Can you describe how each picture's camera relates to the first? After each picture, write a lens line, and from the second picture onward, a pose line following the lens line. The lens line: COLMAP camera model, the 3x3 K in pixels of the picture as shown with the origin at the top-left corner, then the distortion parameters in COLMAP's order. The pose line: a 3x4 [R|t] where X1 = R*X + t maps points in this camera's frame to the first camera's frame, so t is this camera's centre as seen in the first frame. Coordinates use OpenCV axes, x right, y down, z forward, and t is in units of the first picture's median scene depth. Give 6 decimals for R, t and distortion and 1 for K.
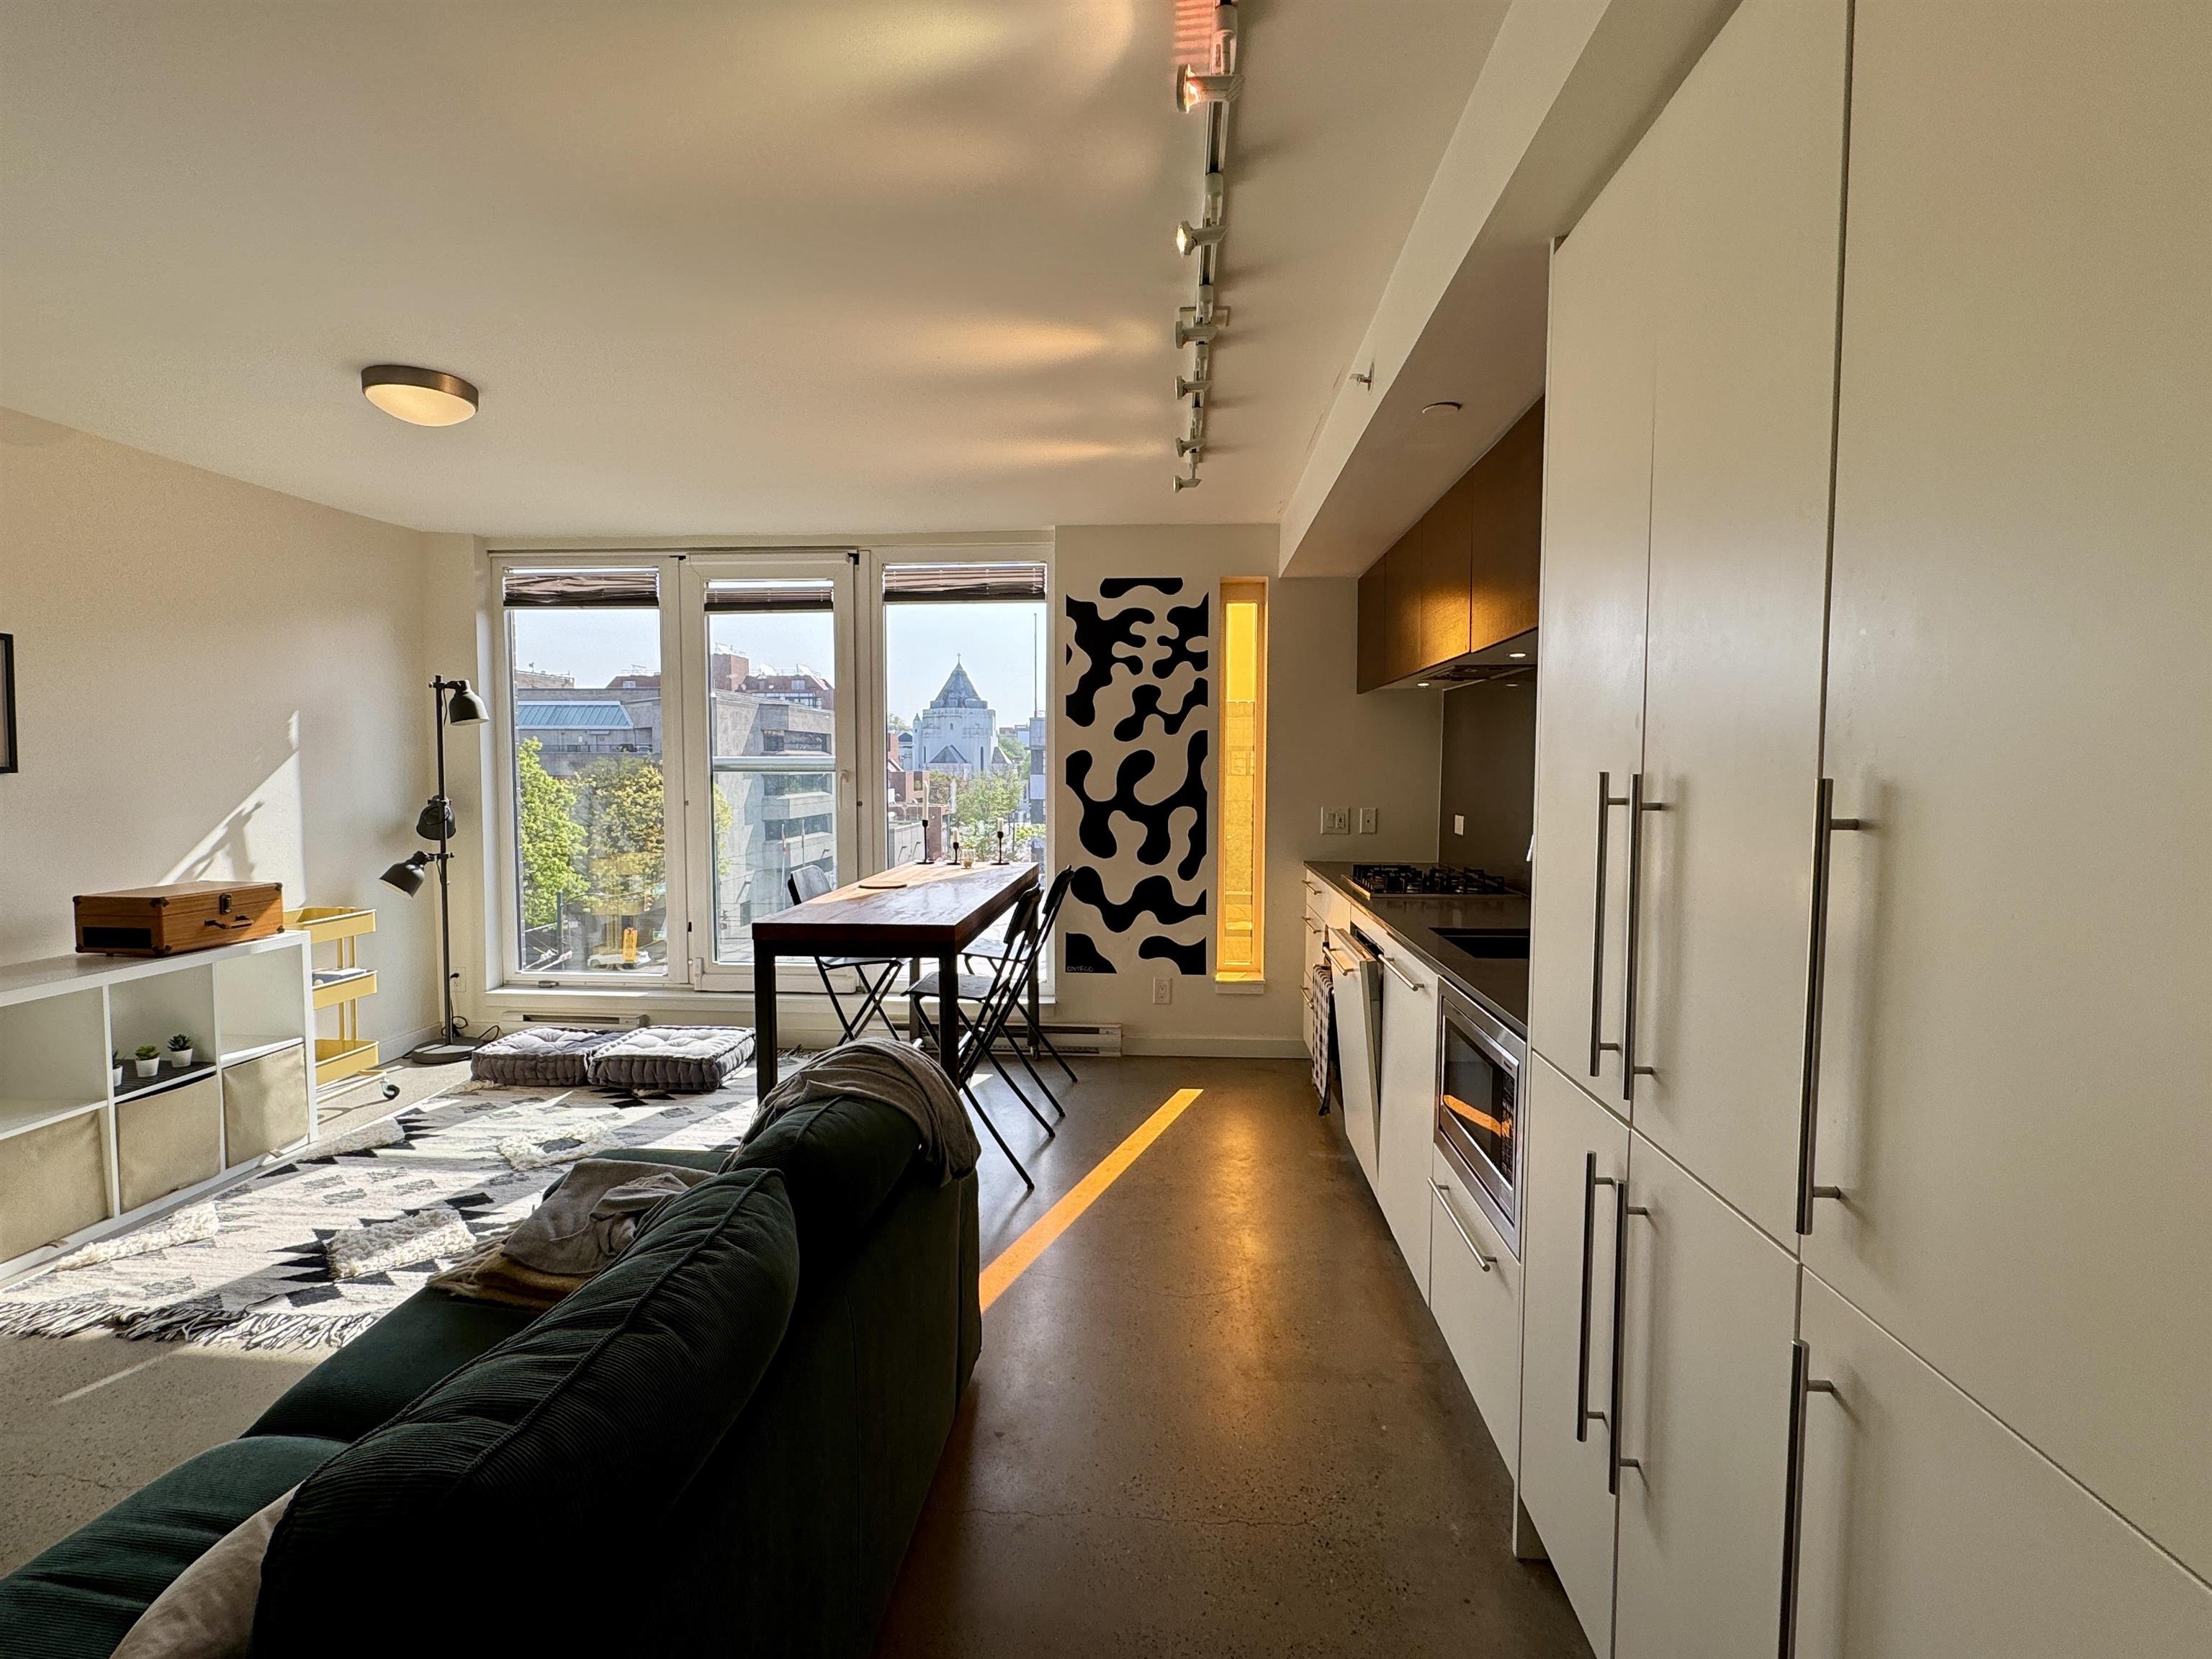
lens RADIAL K [[1056.4, 0, 1099.4], [0, 1056.4, 827.7], [0, 0, 1]] dist [-0.001881, 0.000314]
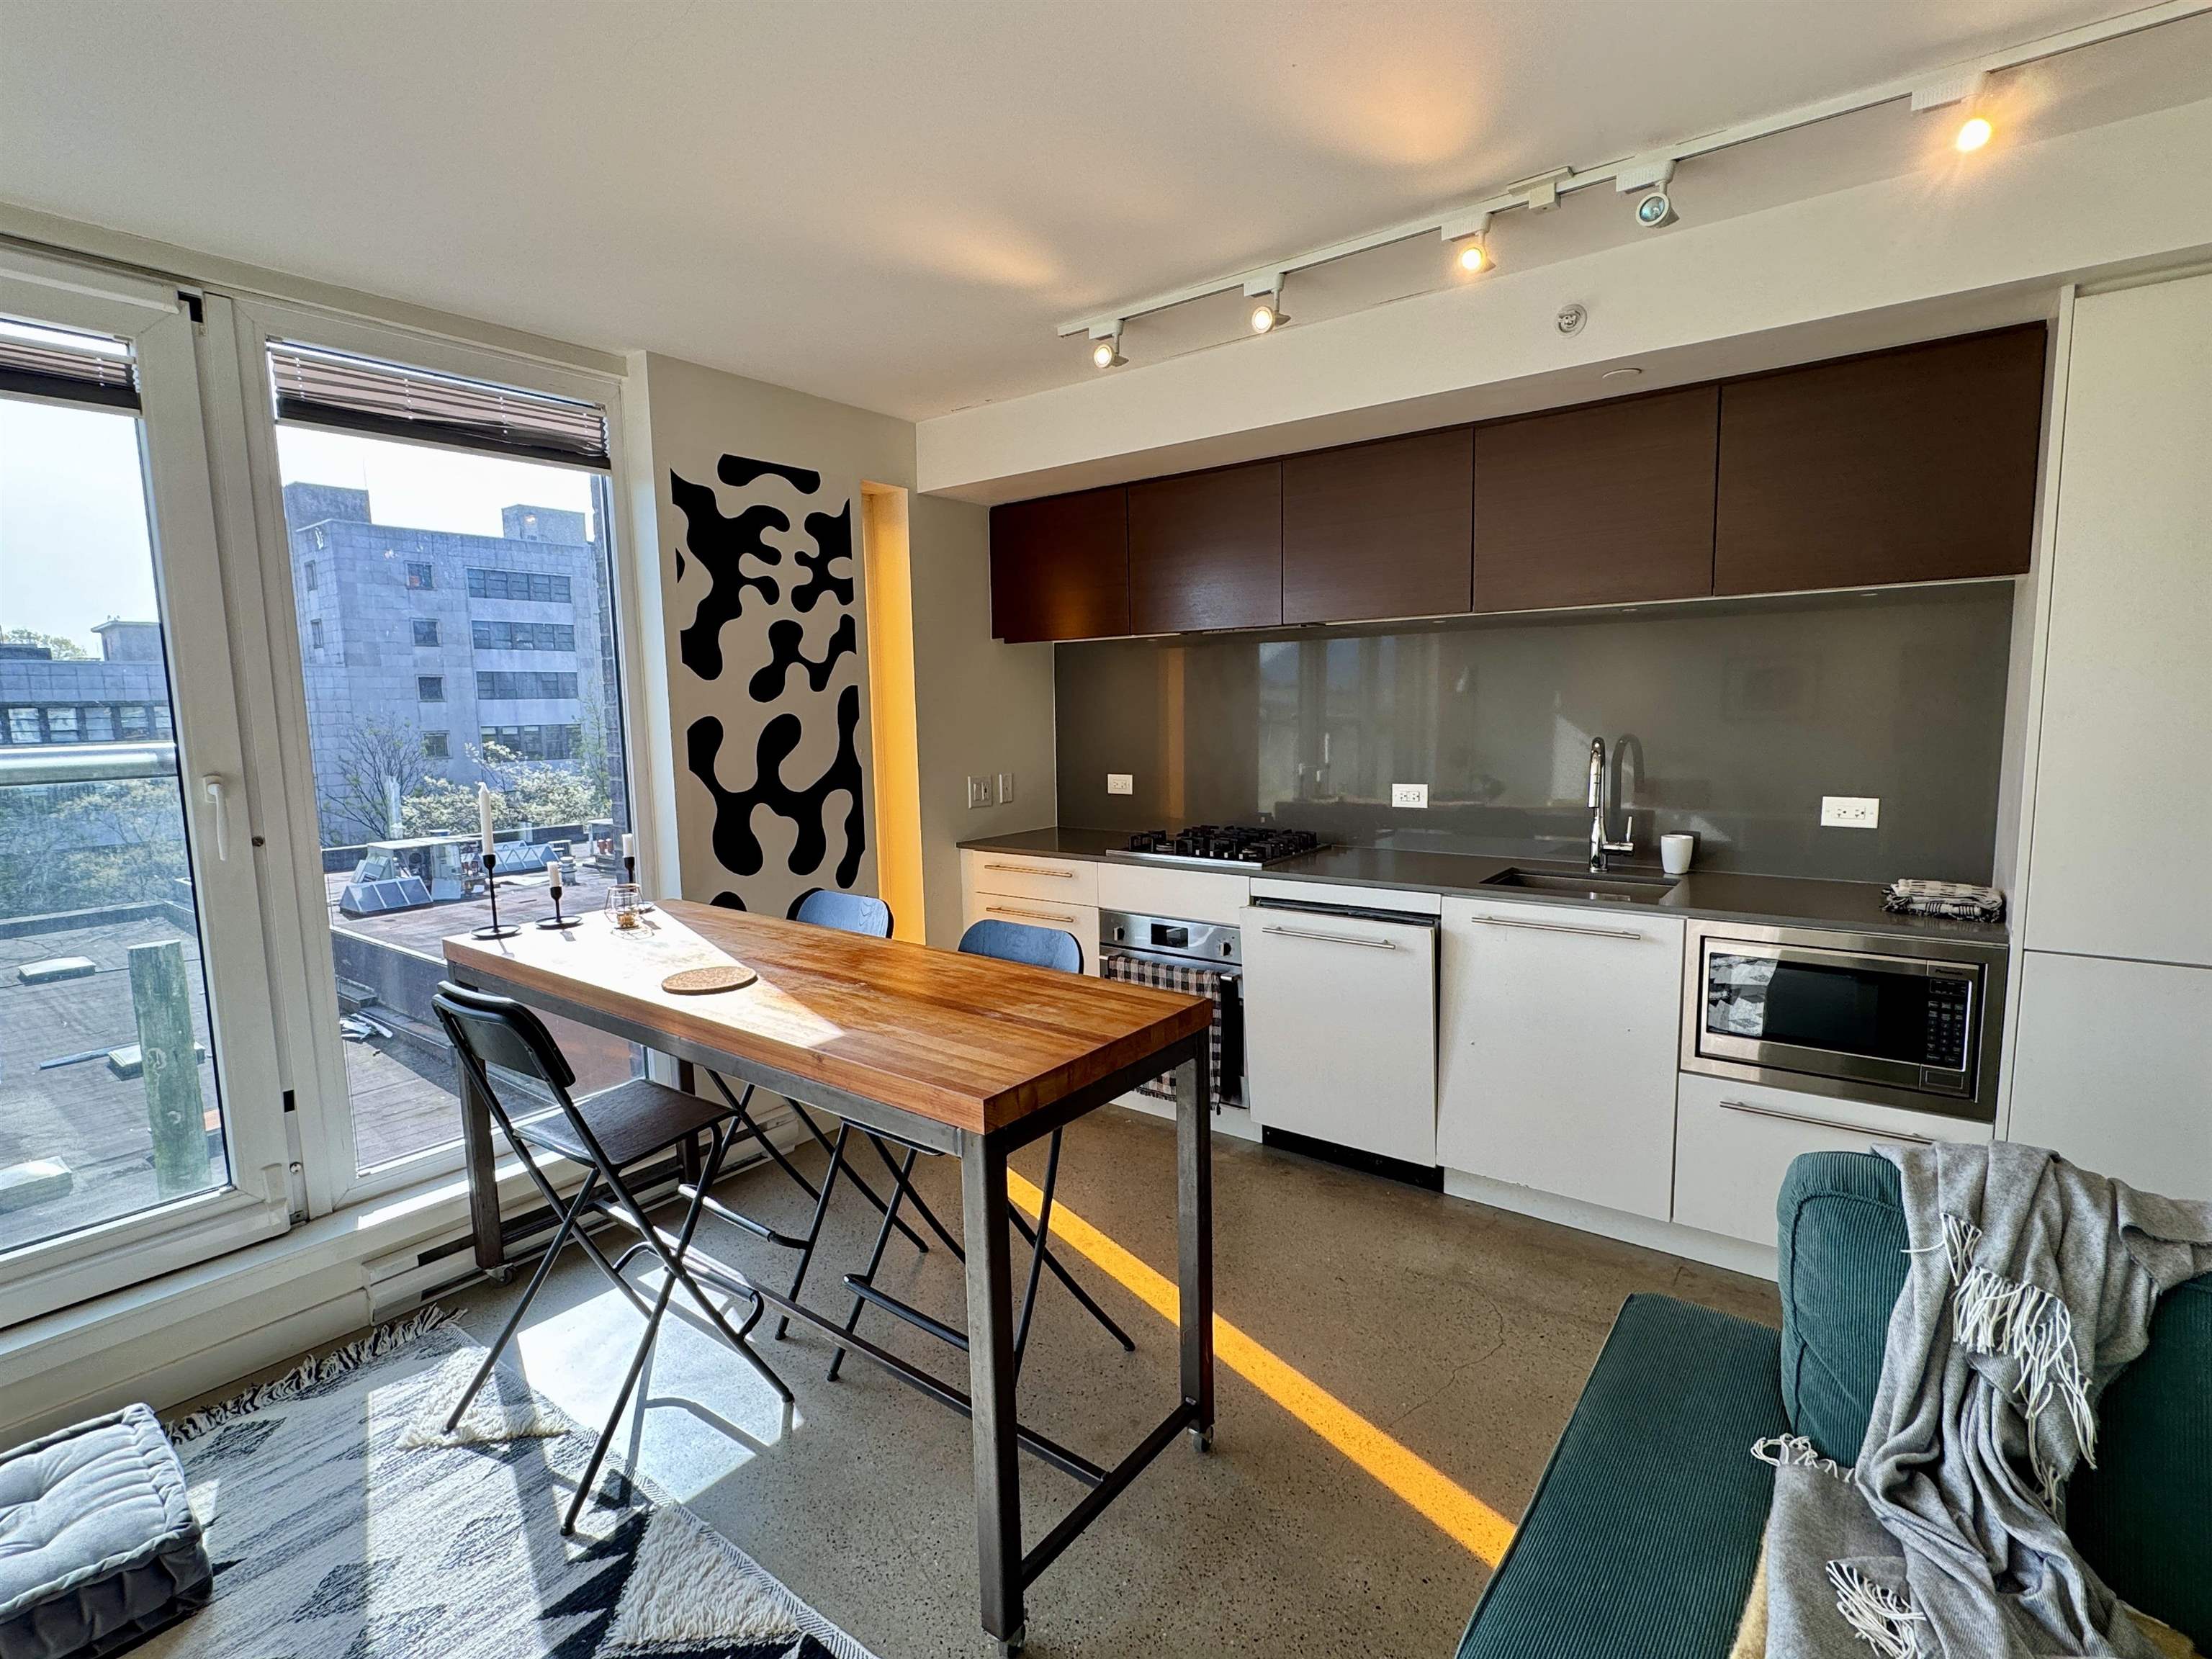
lens RADIAL K [[1054.5, 0, 1106.4], [0, 1054.5, 825.0], [0, 0, 1]] dist [-0.001652, 0.000306]
pose [[0.545302, -0.111725, 0.830761, -0.434304], [0.074033, 0.993624, 0.085033, -0.044426], [-0.834964, 0.015134, 0.550096, 0.442490]]
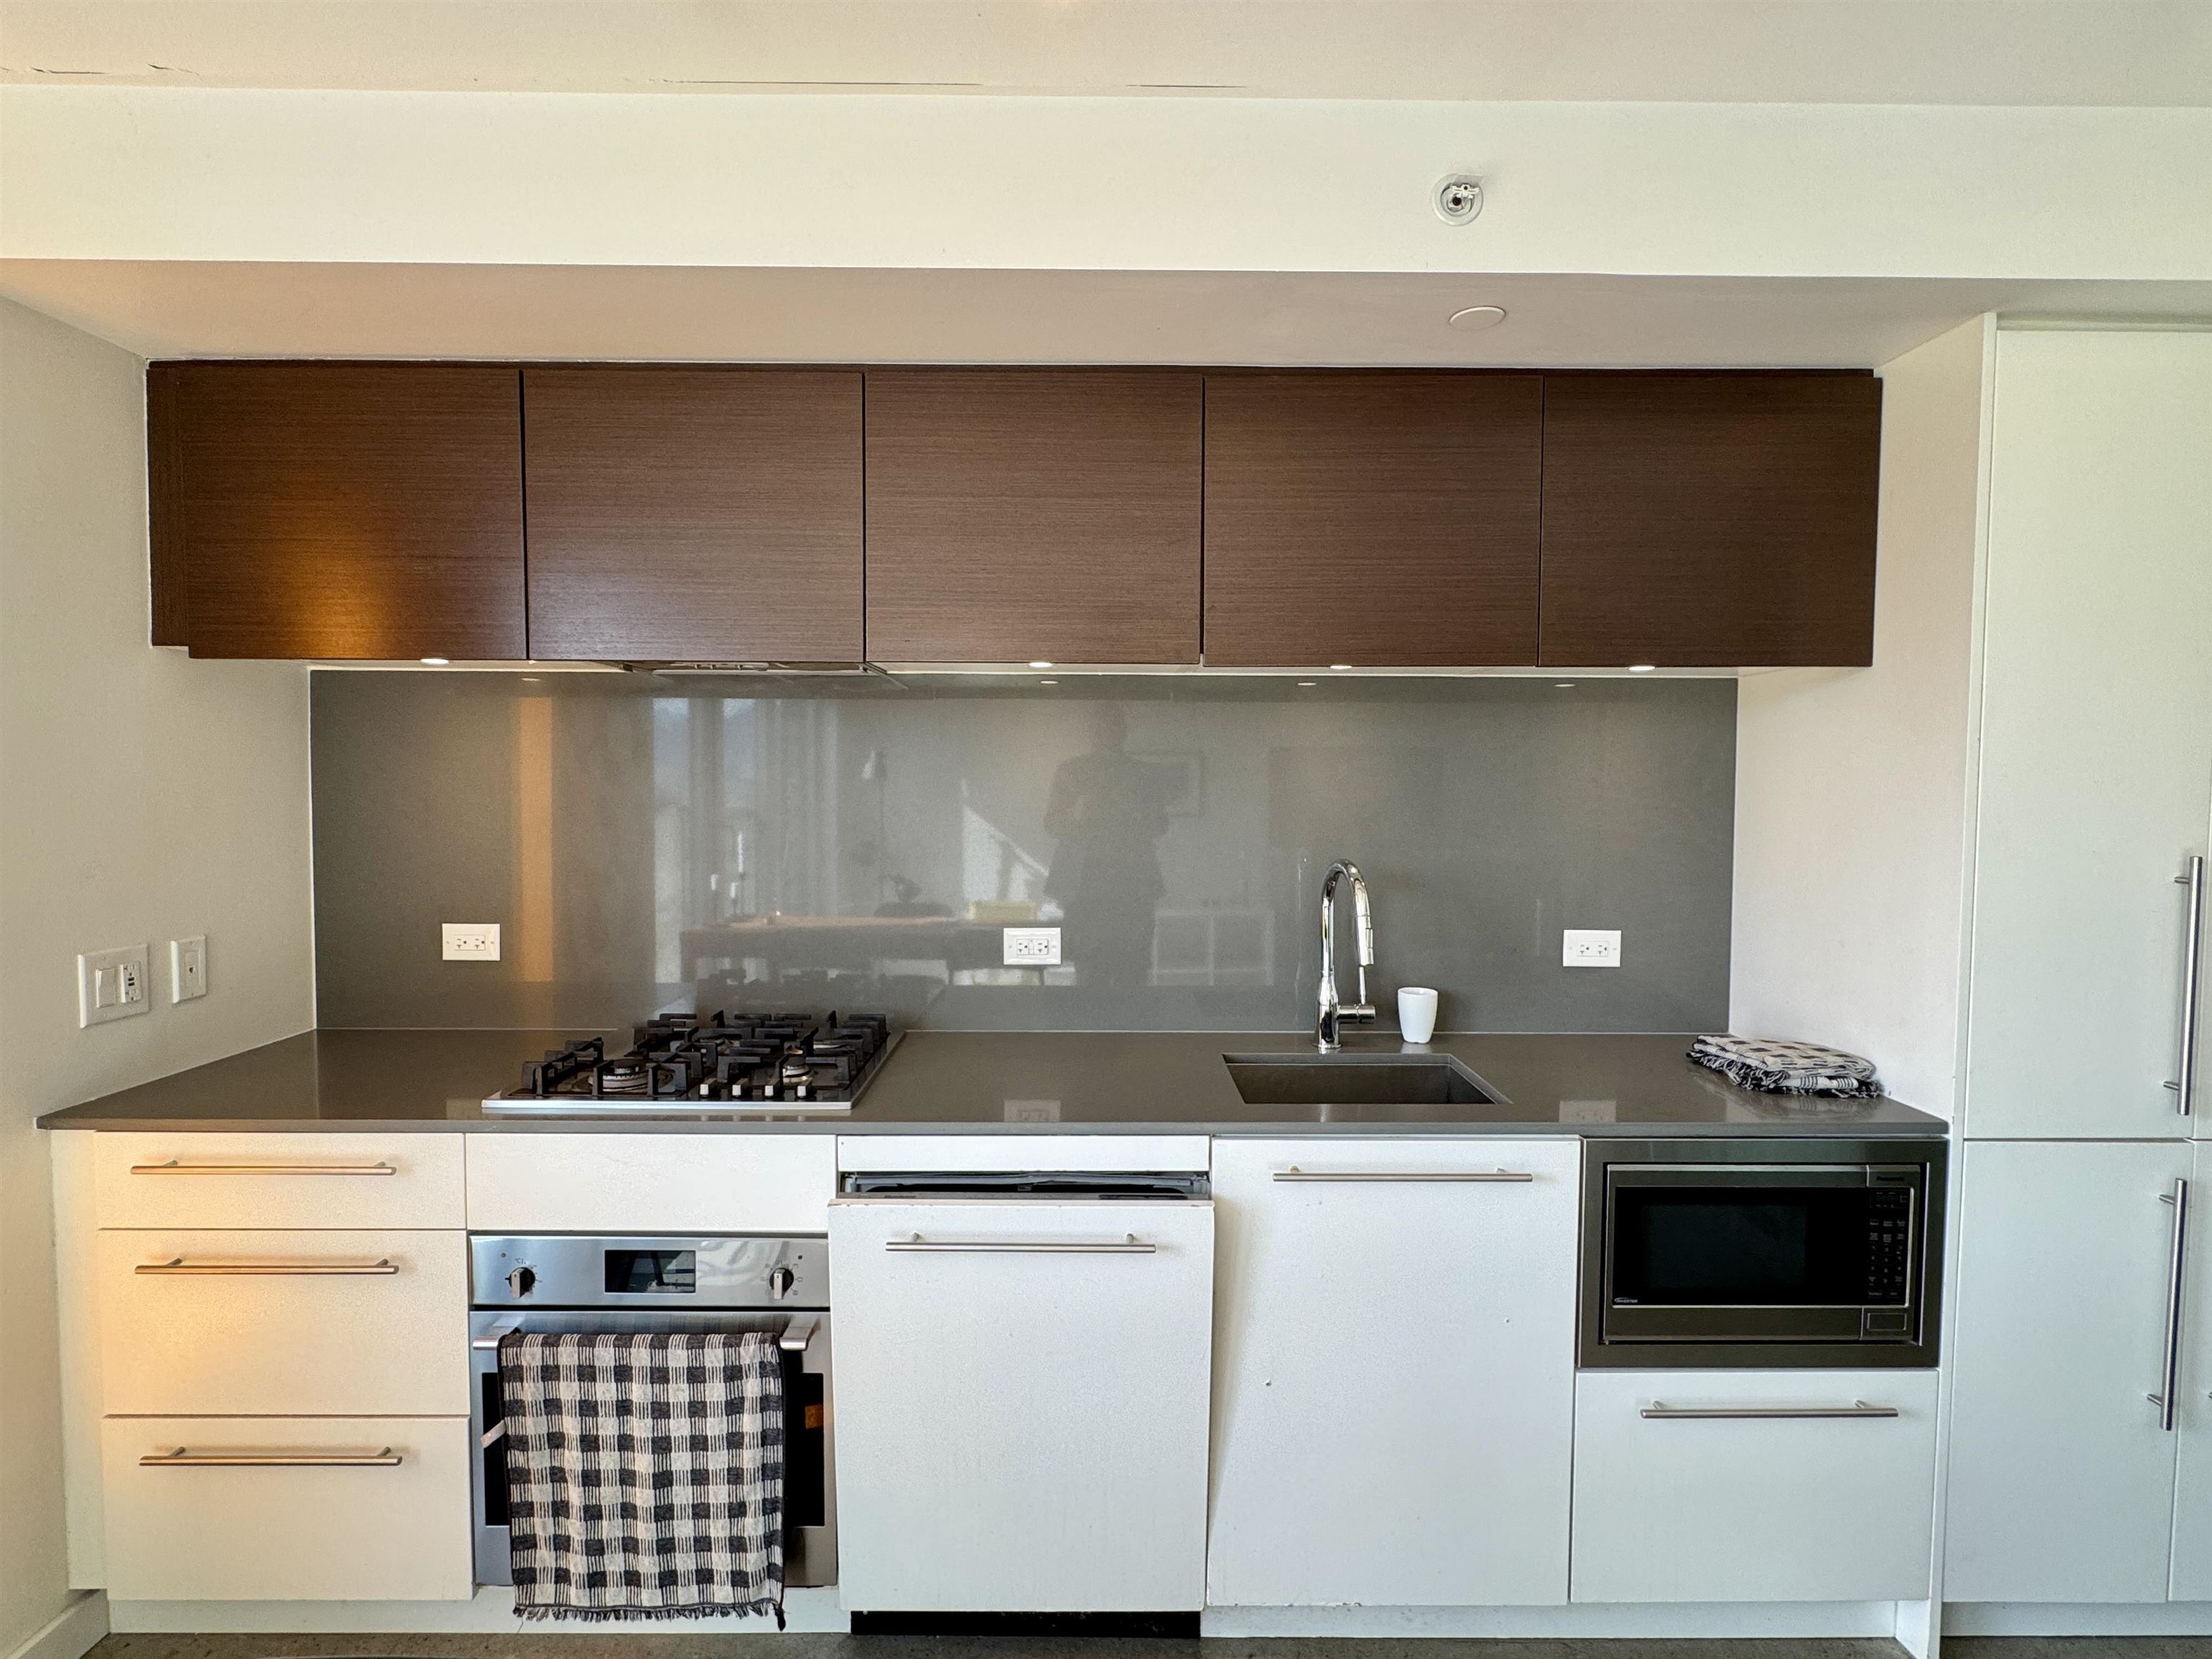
lens RADIAL K [[1056.4, 0, 1099.4], [0, 1056.4, 827.7], [0, 0, 1]] dist [-0.001881, 0.000314]
pose [[-0.075462, -0.050905, 0.995848, -0.175482], [0.055147, 0.996955, 0.055140, -0.063574], [-0.995623, 0.059079, -0.072425, 0.671610]]
